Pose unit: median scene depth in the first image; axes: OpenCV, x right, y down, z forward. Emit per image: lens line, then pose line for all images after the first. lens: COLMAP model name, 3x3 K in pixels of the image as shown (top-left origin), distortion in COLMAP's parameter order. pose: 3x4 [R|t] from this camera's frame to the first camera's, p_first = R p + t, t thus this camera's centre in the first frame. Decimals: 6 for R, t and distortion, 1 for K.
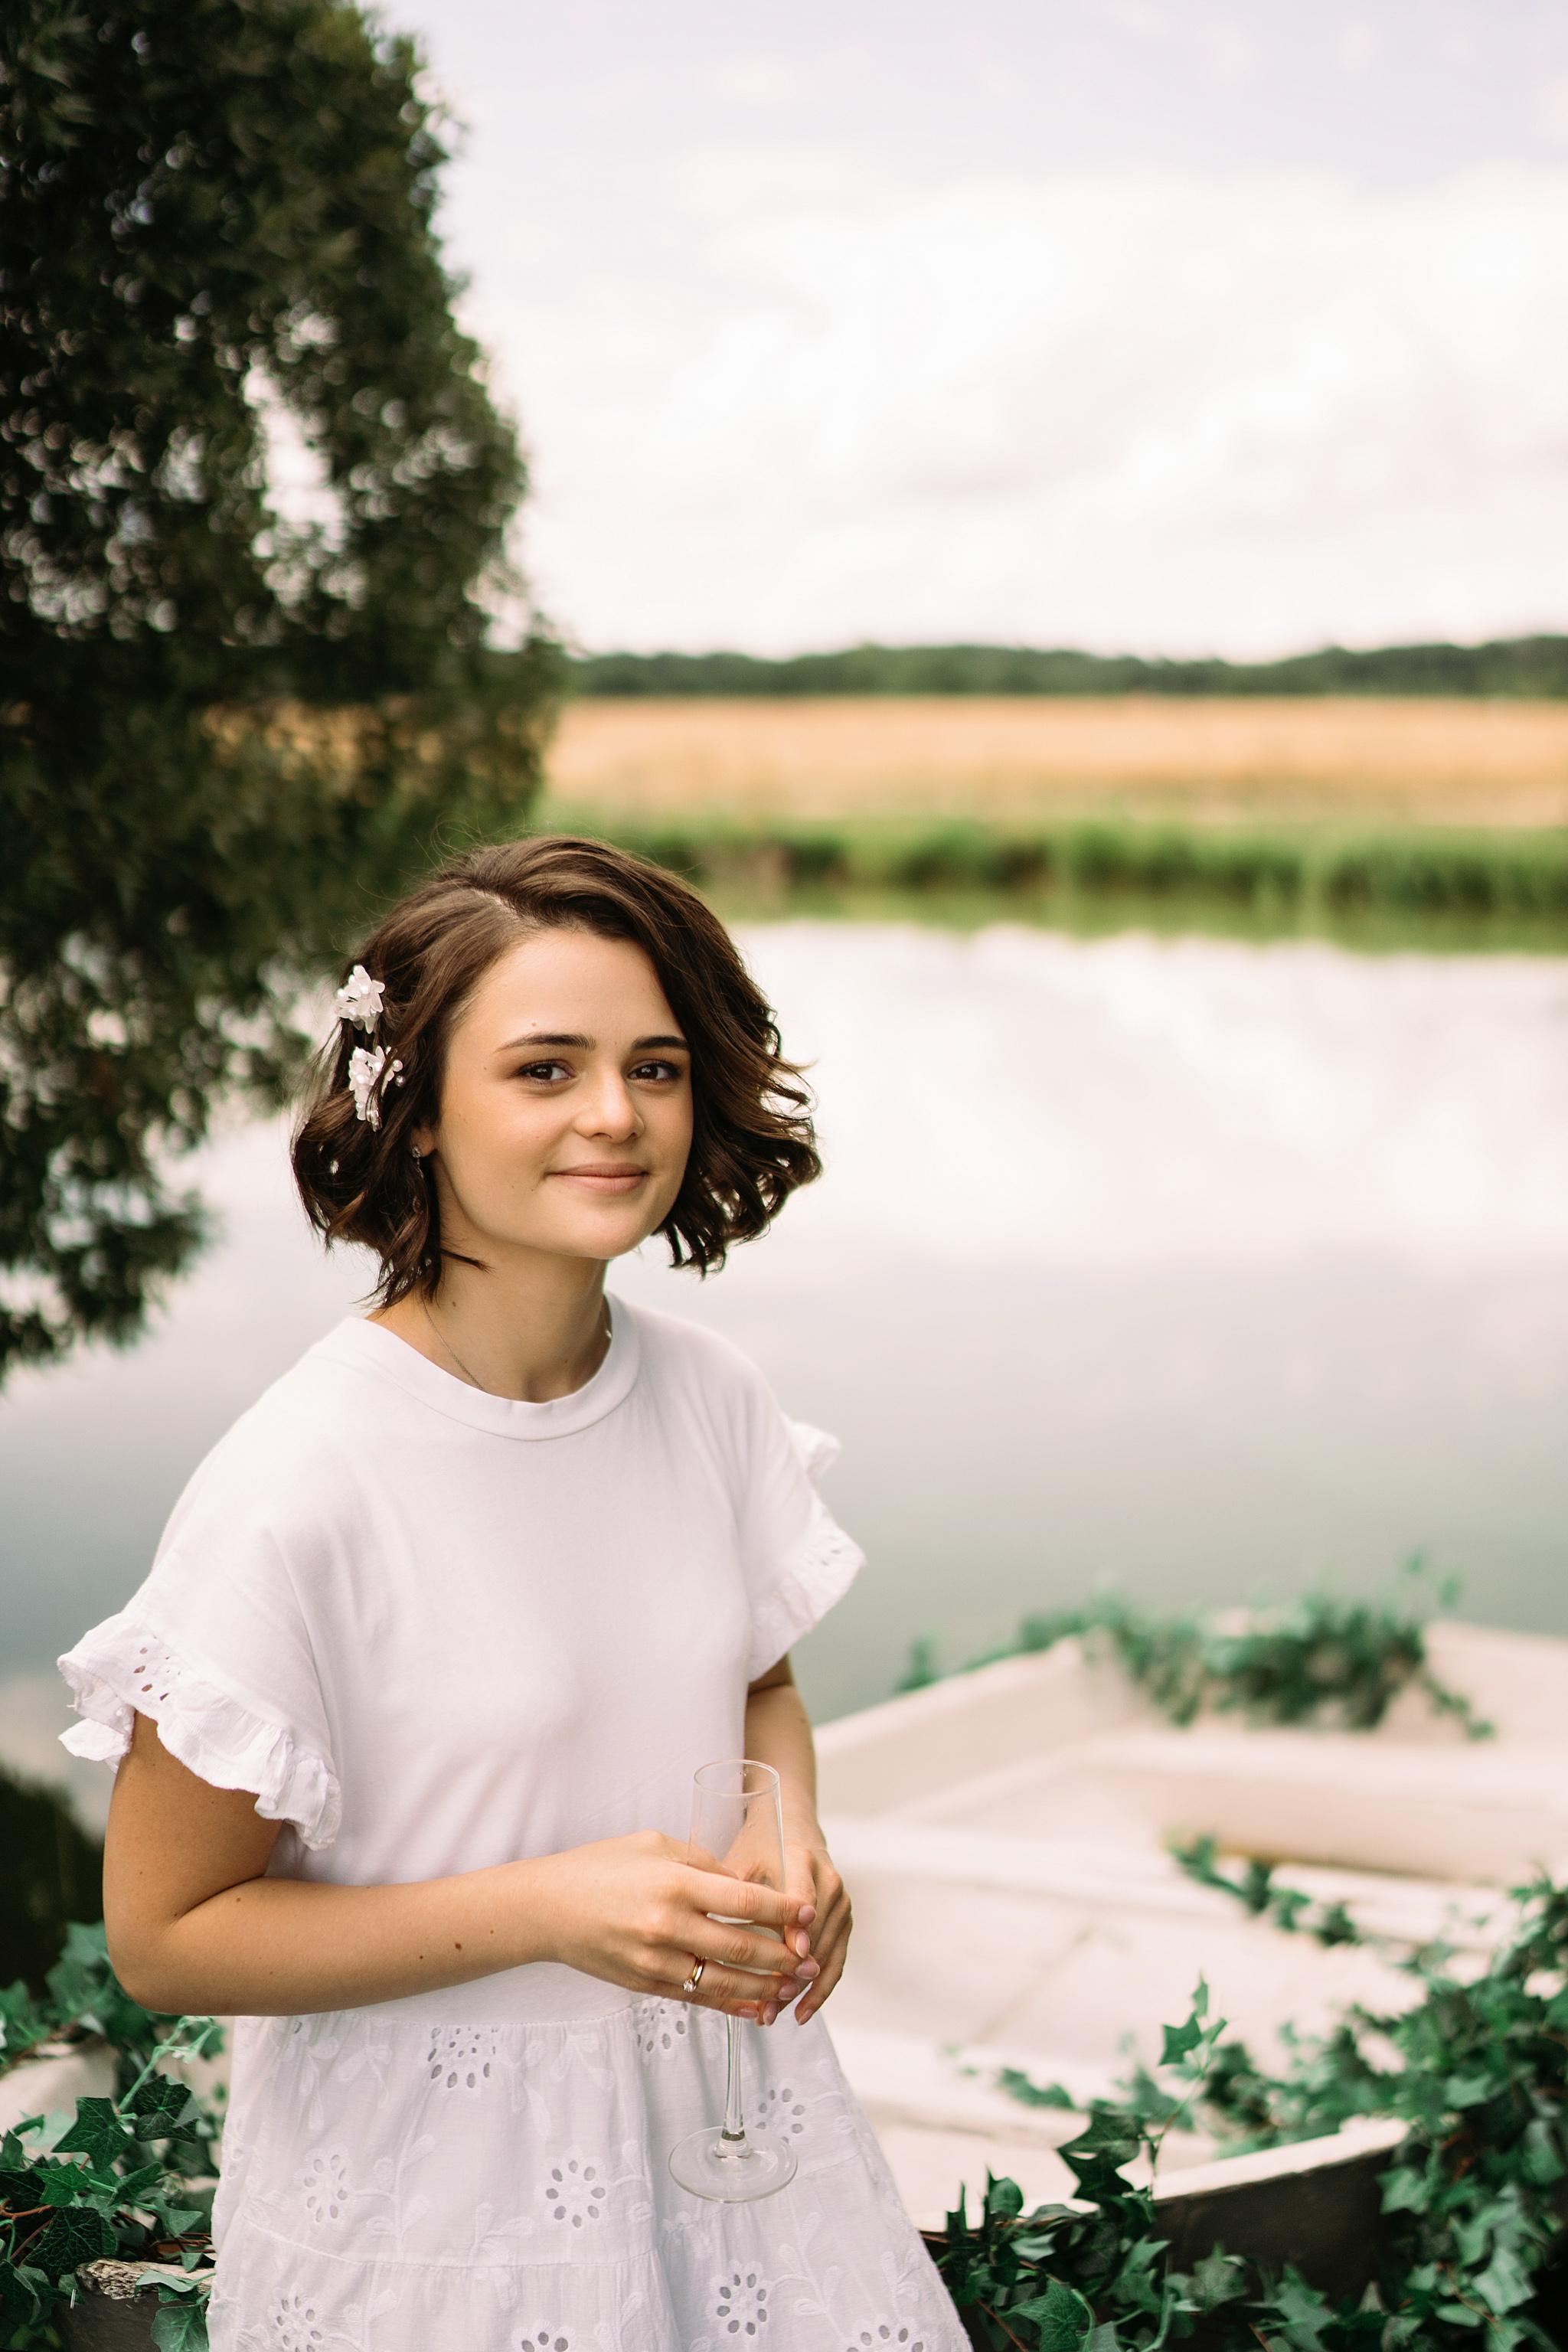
lens RADIAL K [[2631.8, 0, 874.5], [0, 2631.8, 1323.5], [0, 0, 1]] dist [-0.002011, -0.004769]
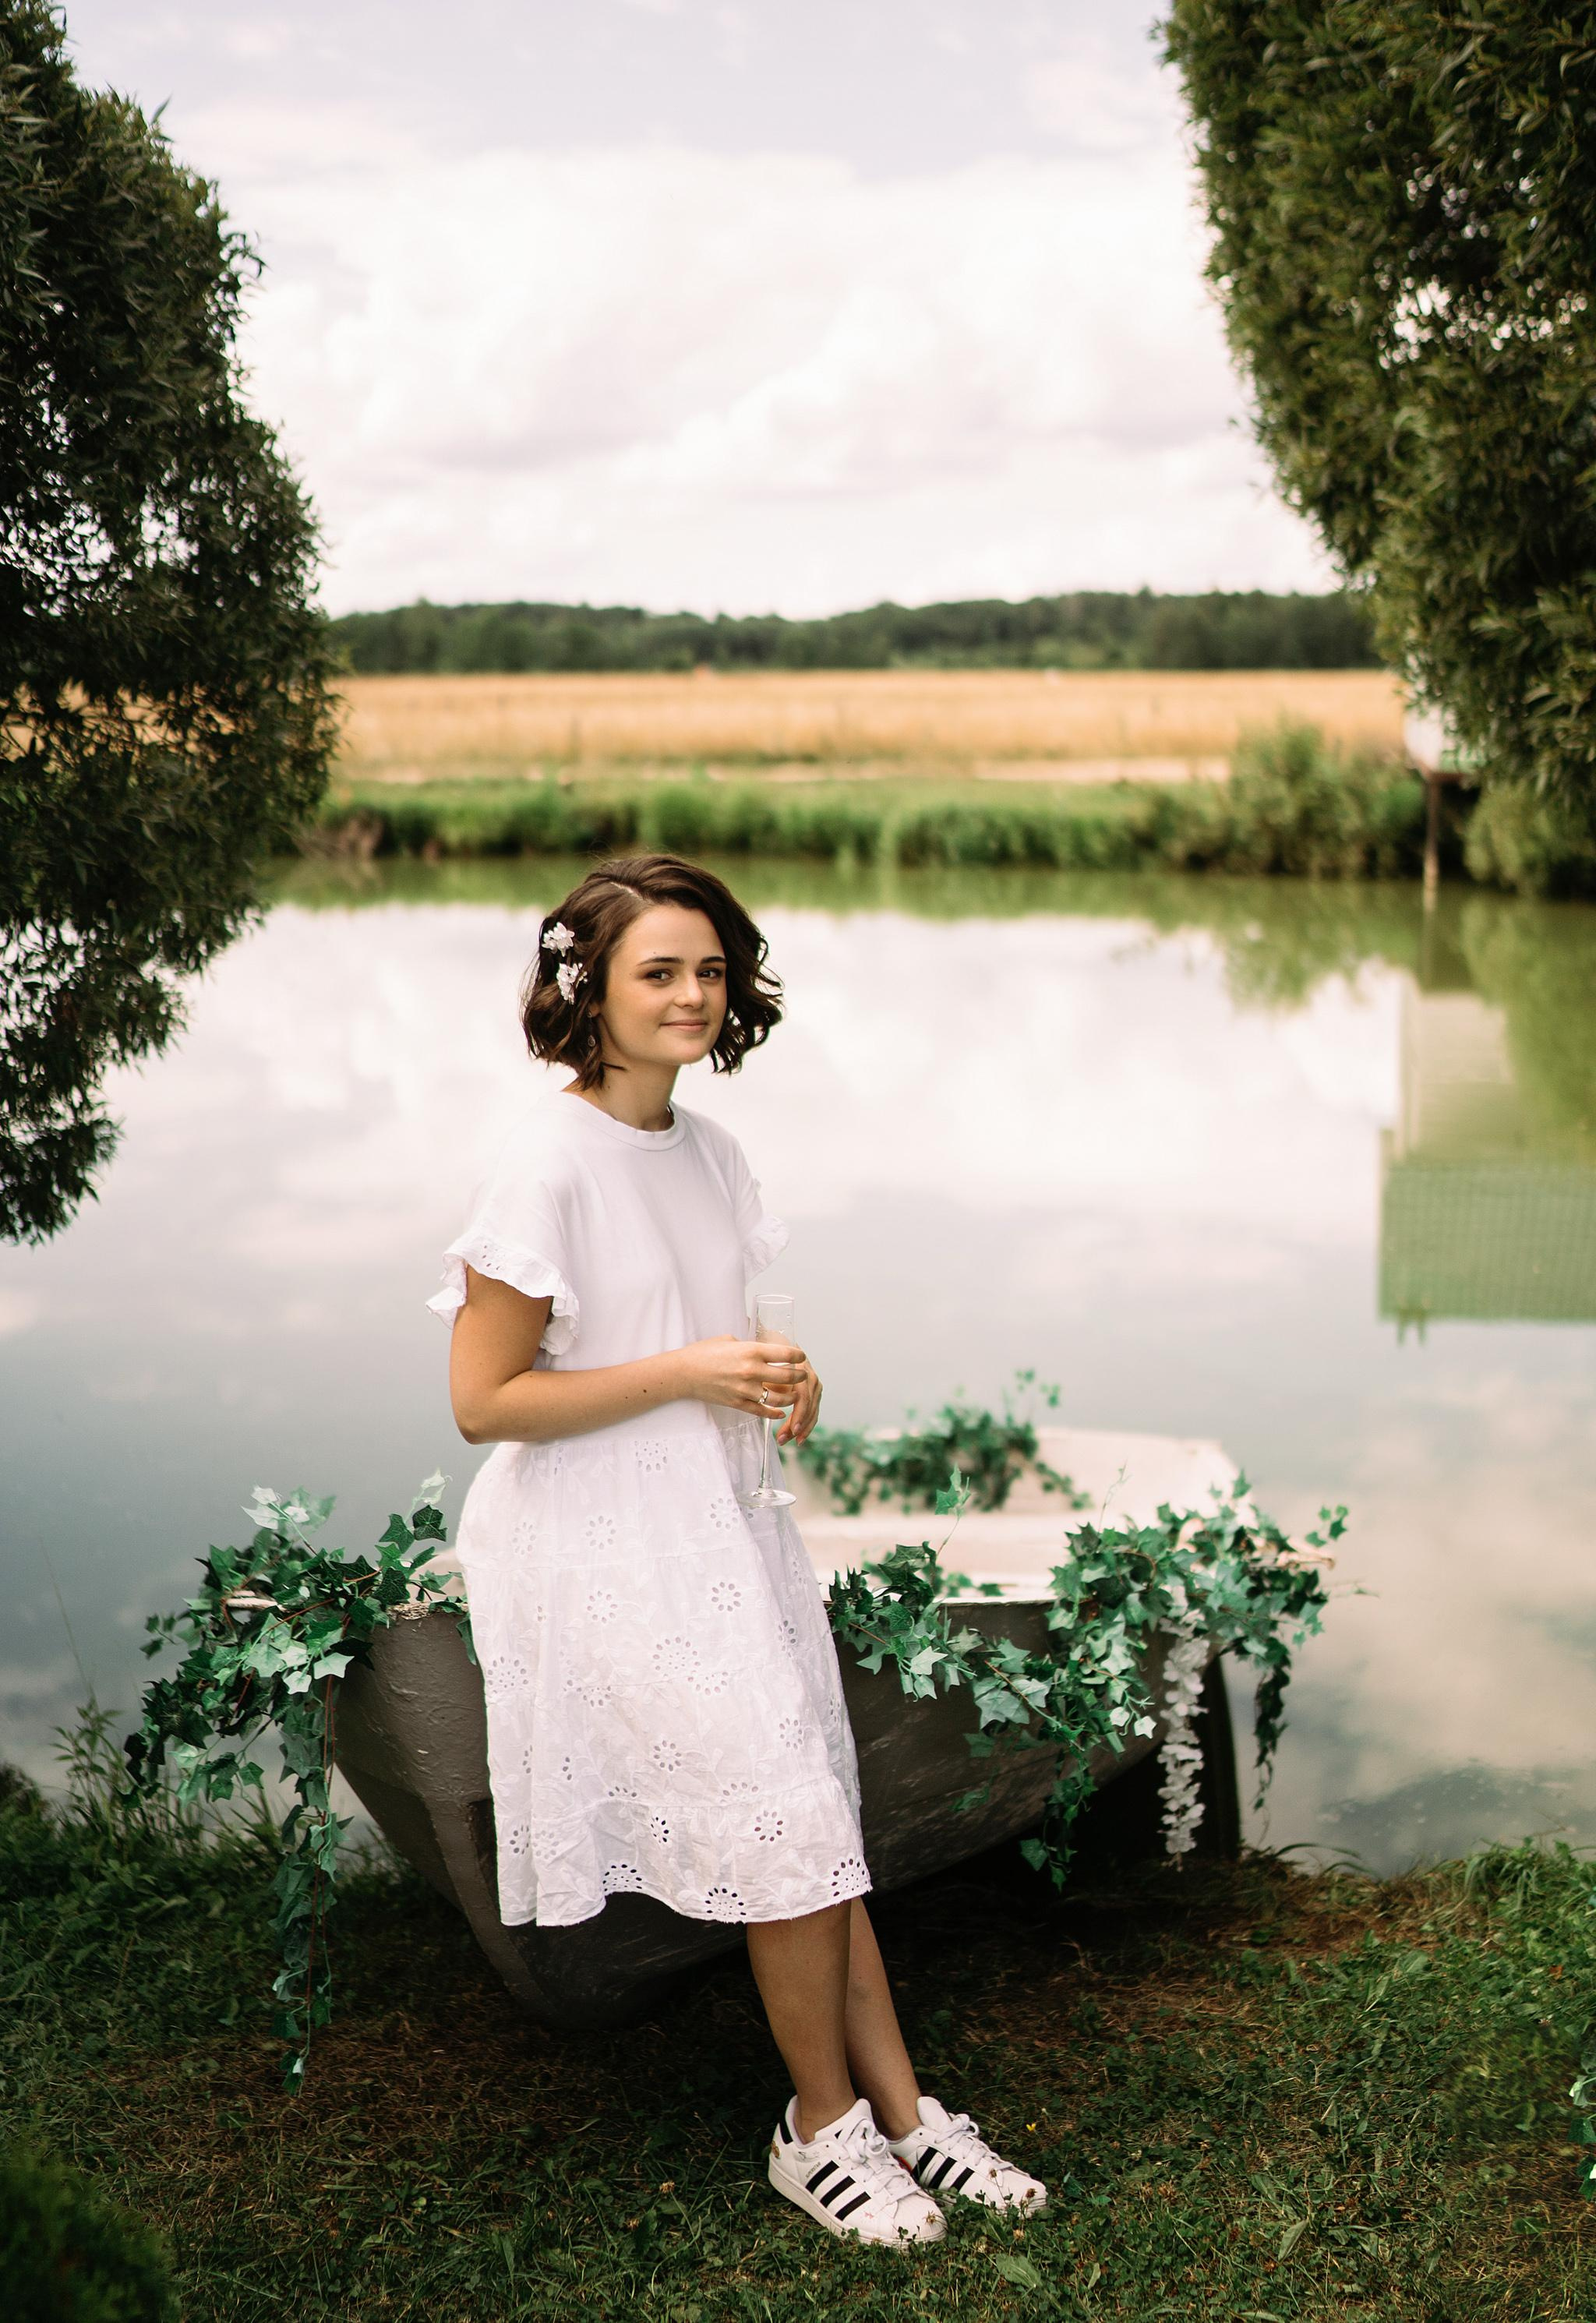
lens RADIAL K [[2659.0, 0, 797.7], [0, 2659.0, 1344.7], [0, 0, 1]] dist [-0.016774, -0.028207]
pose [[0.990838, -0.028648, 0.131981, -0.201376], [0.025791, 0.999396, 0.023301, 0.099797], [-0.132569, -0.019684, 0.990978, -0.731555]]
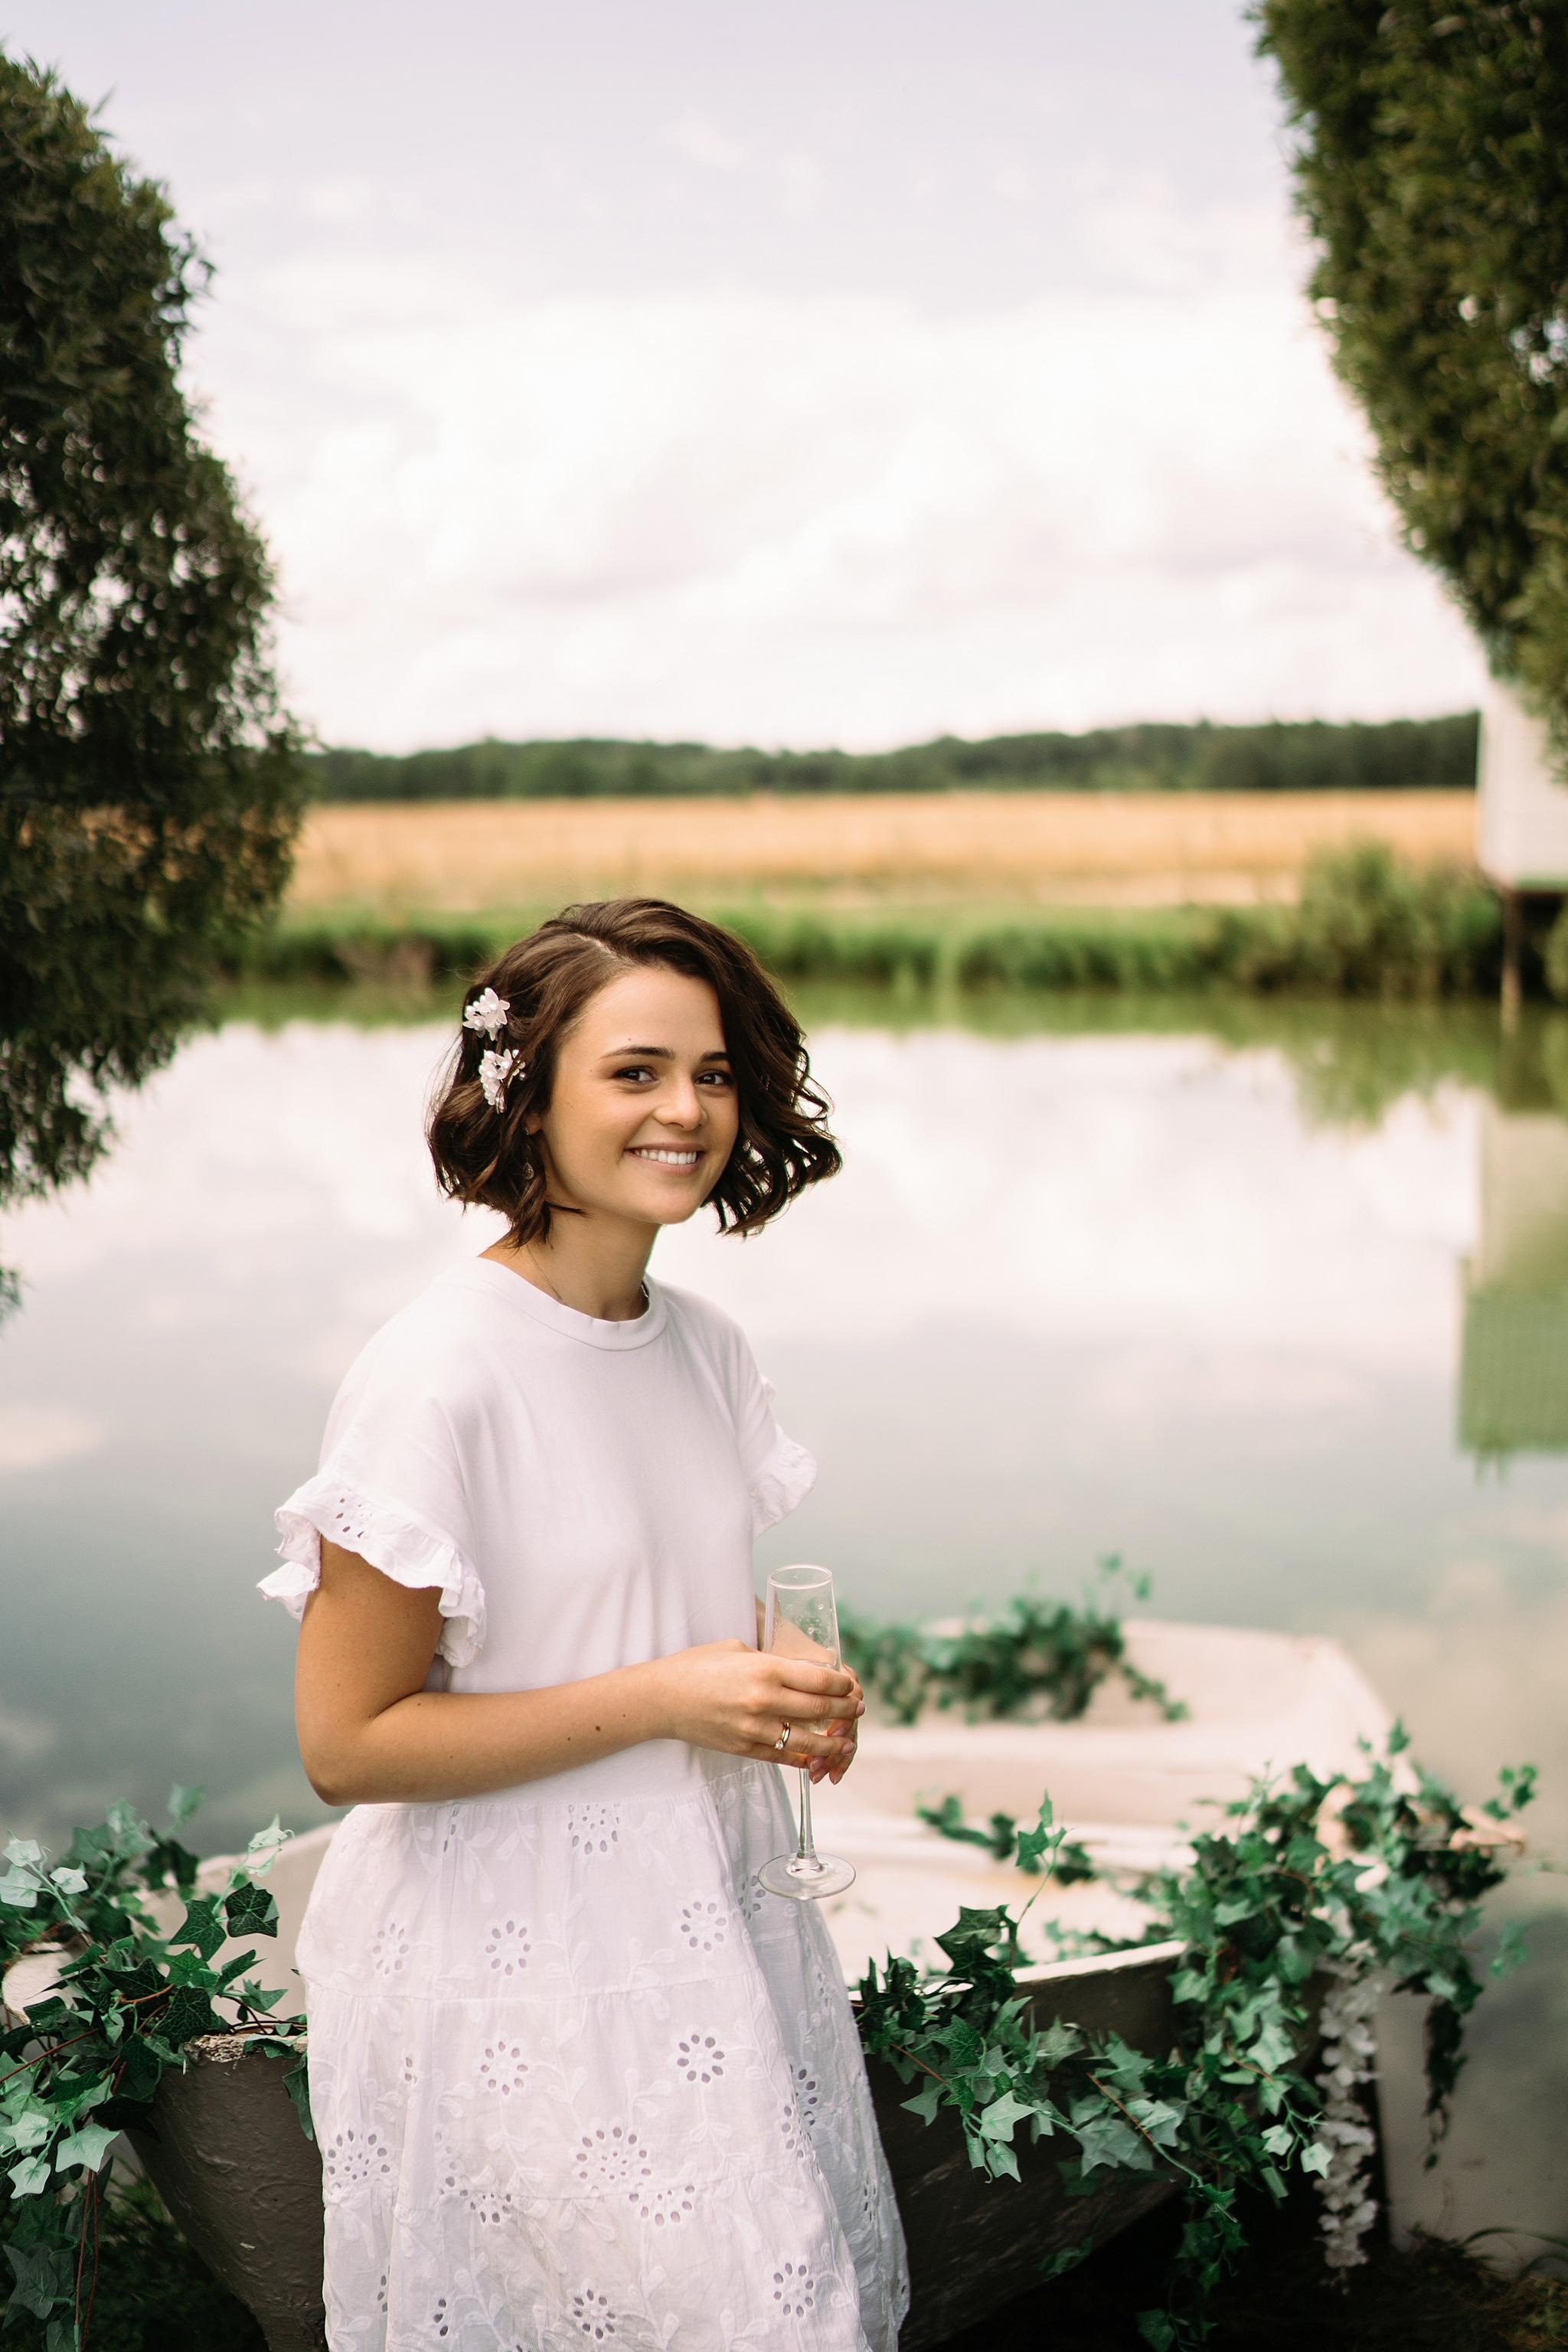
lens RADIAL K [[2631.8, 0, 874.5], [0, 2631.8, 1323.5], [0, 0, 1]] dist [-0.002011, -0.004769]
pose [[0.990036, -0.023733, 0.138799, -0.113312], [0.028191, 0.999145, -0.030246, 0.047863], [-0.137962, 0.033857, 0.989859, -0.229366]]
